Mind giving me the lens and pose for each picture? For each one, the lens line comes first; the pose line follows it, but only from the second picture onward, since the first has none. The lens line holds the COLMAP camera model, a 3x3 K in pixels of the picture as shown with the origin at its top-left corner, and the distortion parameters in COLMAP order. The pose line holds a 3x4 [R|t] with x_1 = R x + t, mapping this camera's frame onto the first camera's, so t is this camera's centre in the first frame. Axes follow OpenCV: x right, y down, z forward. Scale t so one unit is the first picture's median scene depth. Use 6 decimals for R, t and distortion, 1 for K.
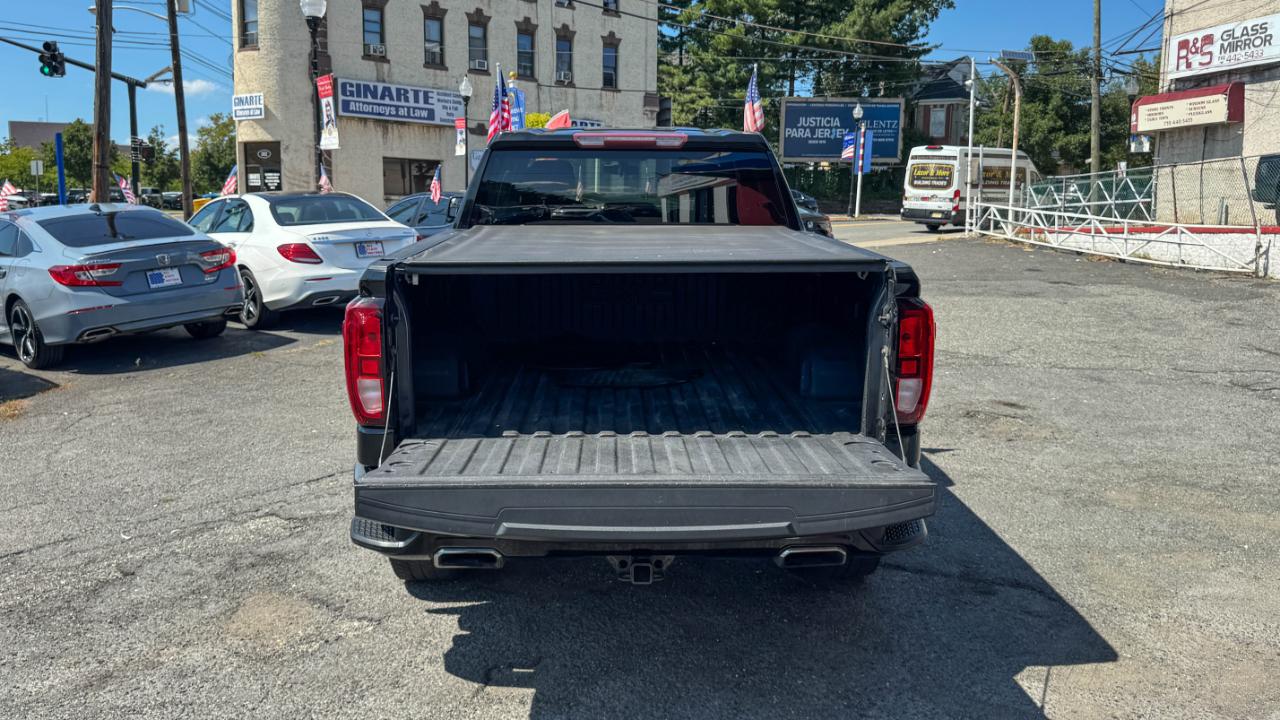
lens RADIAL K [[1041.0, 0, 634.4], [0, 1041.0, 359.4], [0, 0, 1]] dist [0.062819, -0.110028]
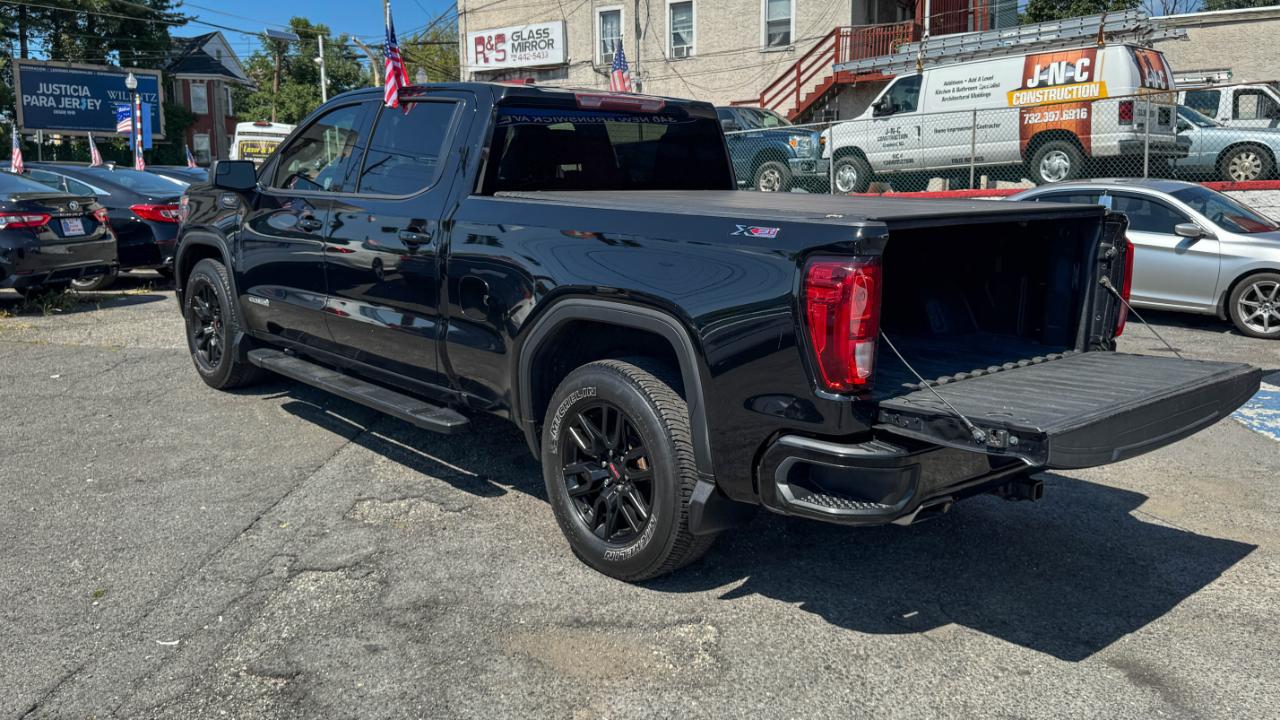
lens RADIAL K [[1041.0, 0, 634.4], [0, 1041.0, 359.4], [0, 0, 1]] dist [0.062819, -0.110028]
pose [[0.759292, -0.106871, 0.641915, -0.164561], [0.095832, 0.994031, 0.052138, -0.005622], [-0.643656, 0.021928, 0.765001, 0.065602]]
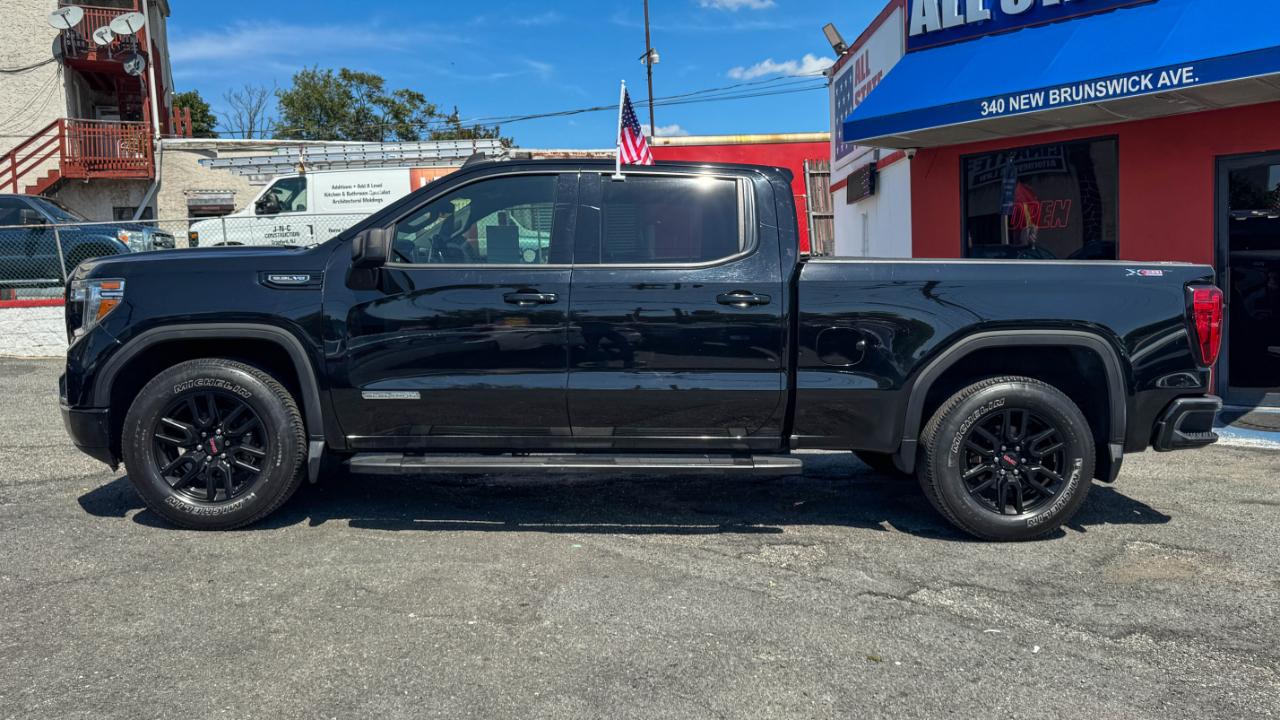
lens RADIAL K [[1007.6, 0, 640.0], [0, 1007.6, 360.0], [0, 0, 1]] dist [0.063597, -0.123306]
pose [[-0.023916, -0.070943, 0.997194, -0.289155], [0.160209, 0.984315, 0.073869, -0.032588], [-0.986793, 0.161526, -0.012175, 0.306344]]
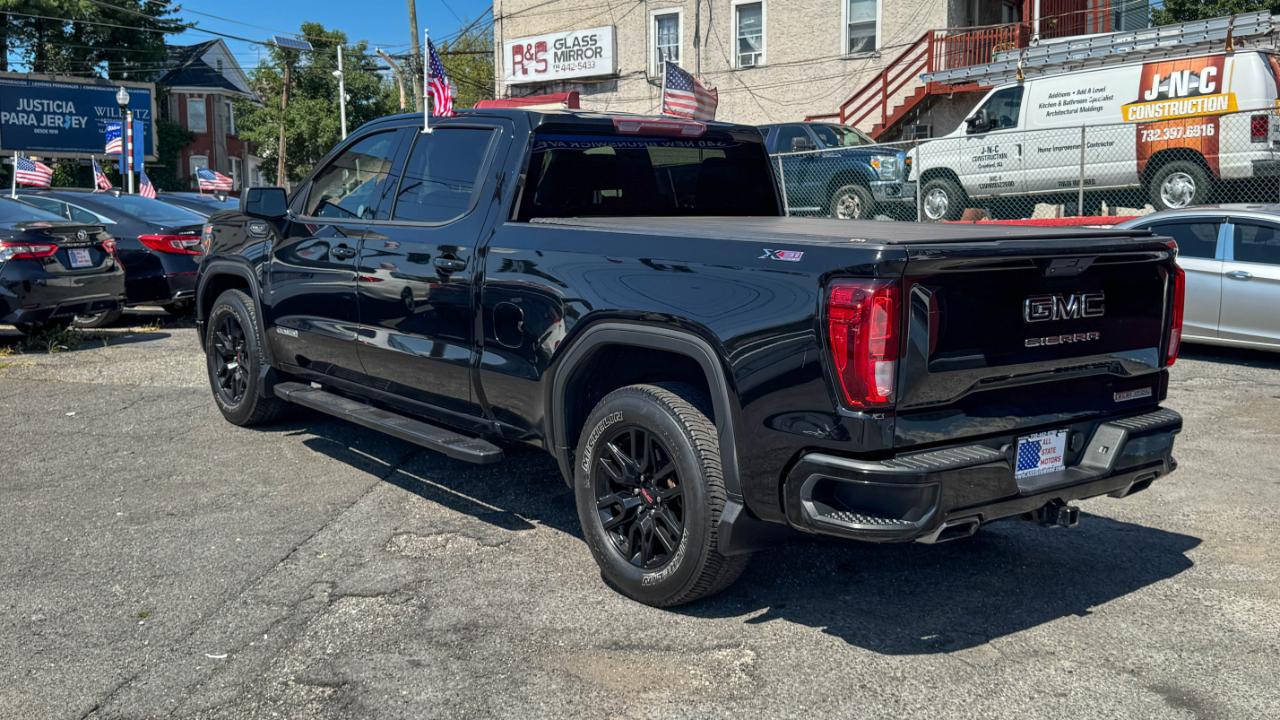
lens RADIAL K [[1239.7, 0, 627.8], [0, 1239.7, 354.1], [0, 0, 1]] dist [0.118877, -0.248411]
pose [[0.793716, -0.069361, 0.604322, -0.185838], [0.091013, 0.995836, -0.005238, -0.000950], [-0.601442, 0.059159, 0.796723, 0.035576]]
